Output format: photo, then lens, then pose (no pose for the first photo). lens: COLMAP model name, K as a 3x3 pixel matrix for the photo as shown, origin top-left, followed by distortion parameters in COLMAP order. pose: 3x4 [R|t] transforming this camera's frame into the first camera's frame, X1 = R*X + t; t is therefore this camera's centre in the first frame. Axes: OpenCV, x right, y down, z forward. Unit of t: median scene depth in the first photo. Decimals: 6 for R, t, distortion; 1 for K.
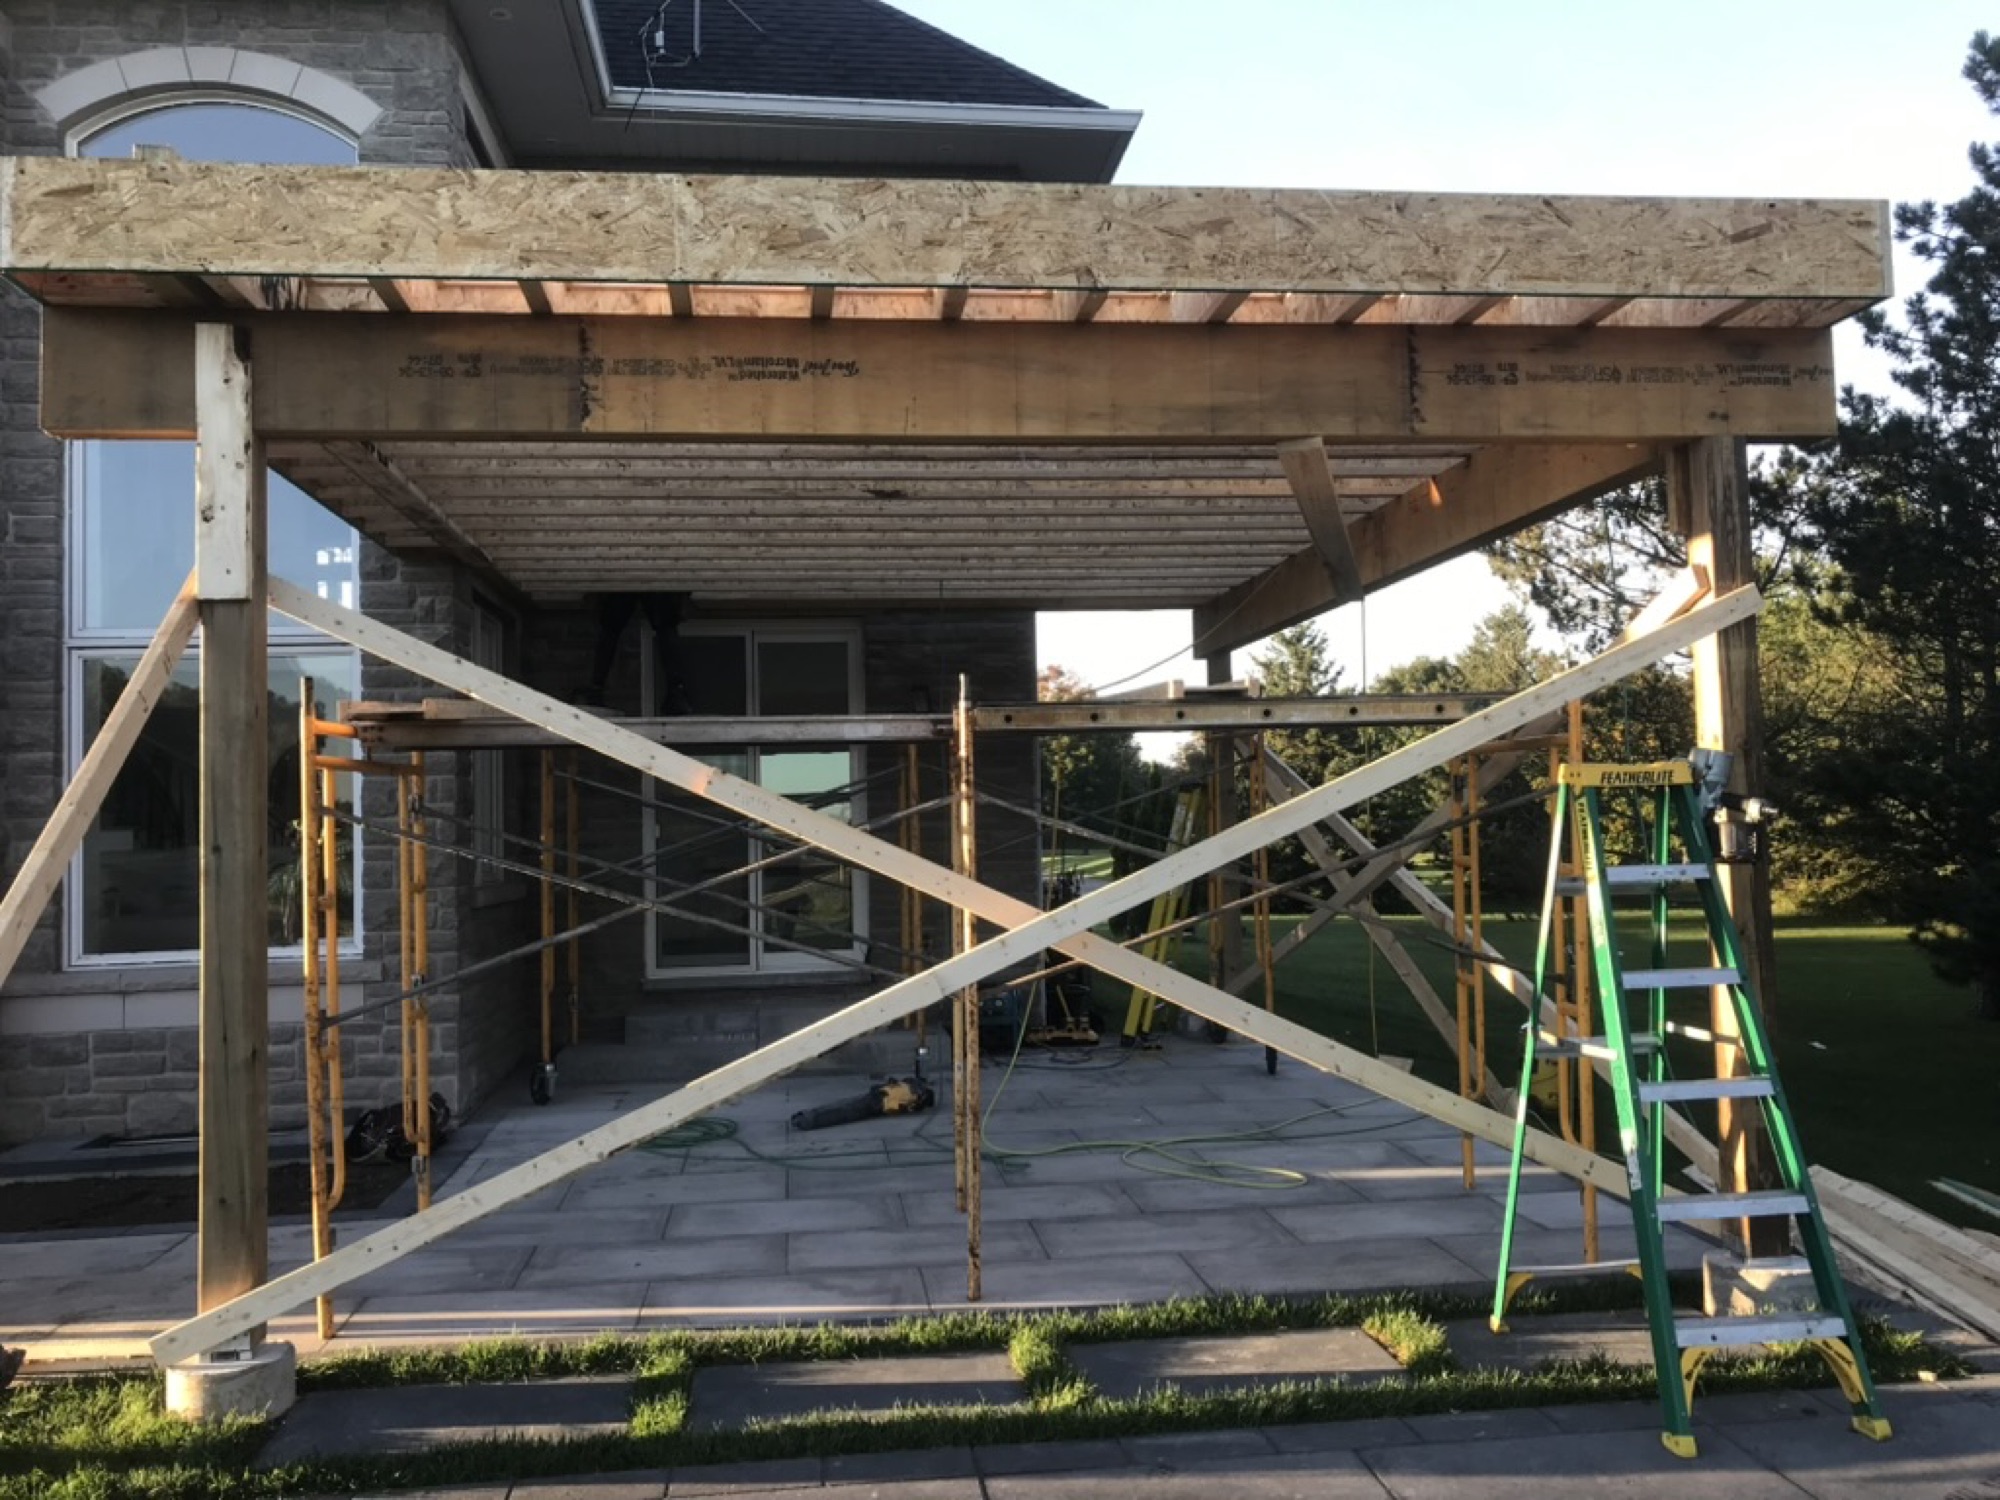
lens RADIAL K [[1648.7, 0, 1000.0], [0, 1648.7, 750.0], [0, 0, 1]] dist [0.032641, -0.004551]
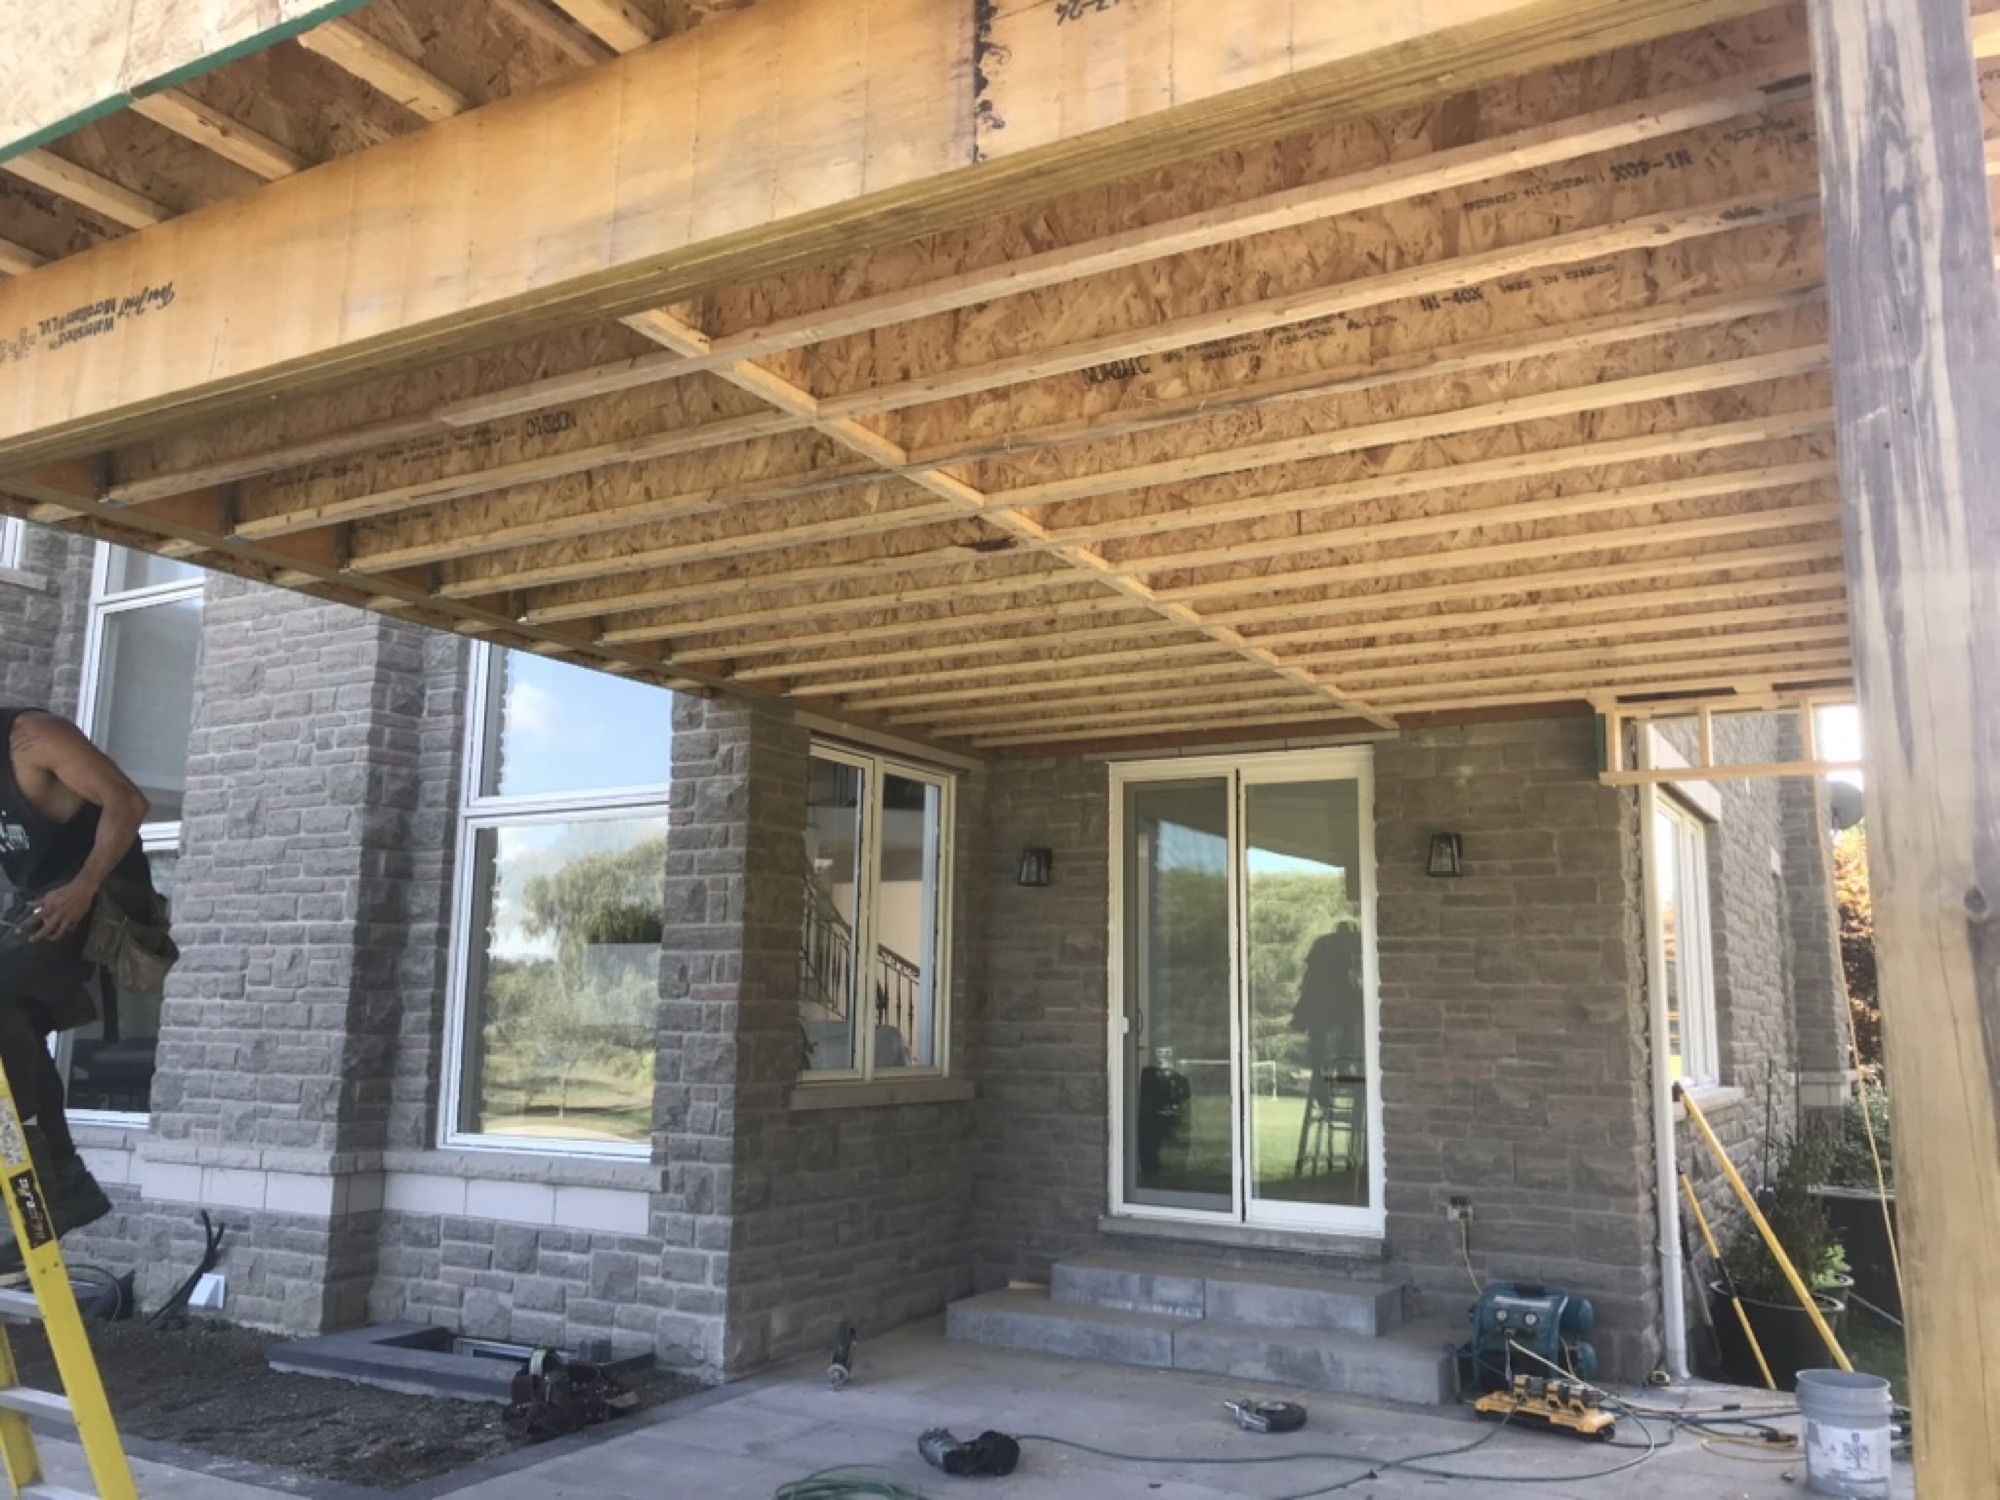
lens RADIAL K [[1648.7, 0, 1000.0], [0, 1648.7, 750.0], [0, 0, 1]] dist [0.032641, -0.004551]
pose [[0.787886, -0.060854, -0.612808, 0.310432], [-0.005742, 0.994336, -0.106124, 0.001852], [0.615795, 0.087132, 0.783074, 0.422472]]
